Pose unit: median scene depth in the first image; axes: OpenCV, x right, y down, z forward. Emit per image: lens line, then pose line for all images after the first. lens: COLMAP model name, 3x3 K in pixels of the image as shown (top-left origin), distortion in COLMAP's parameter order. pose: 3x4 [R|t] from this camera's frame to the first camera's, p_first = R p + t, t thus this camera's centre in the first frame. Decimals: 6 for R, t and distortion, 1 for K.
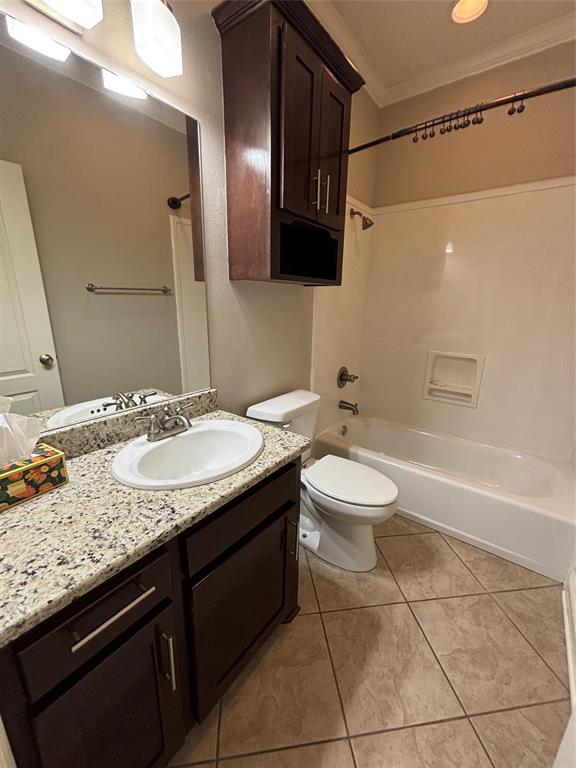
lens RADIAL K [[310.1, 0, 288.3], [0, 310.1, 383.5], [0, 0, 1]] dist [0.003114, -0.001308]
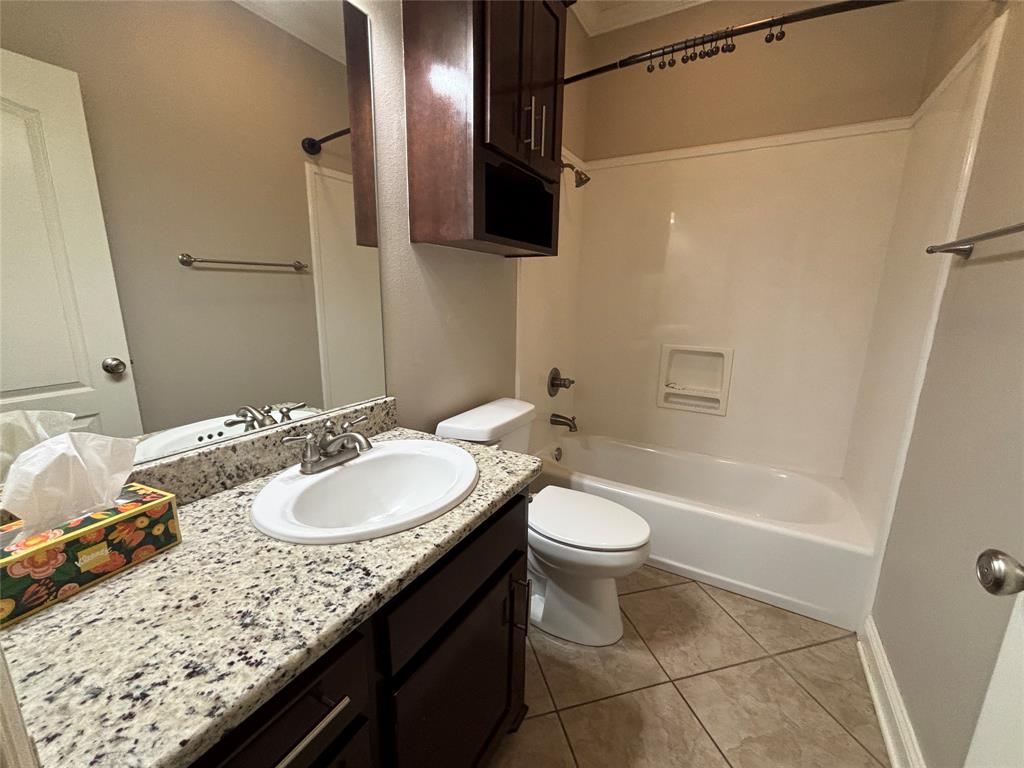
lens RADIAL K [[413.5, 0, 511.2], [0, 413.5, 381.6], [0, 0, 1]] dist [0.003114, -0.001308]
pose [[0.991688, -0.028358, 0.125505, -0.095122], [0.034270, 0.998390, -0.045196, 0.036262], [-0.124022, 0.049122, 0.991063, 0.053288]]
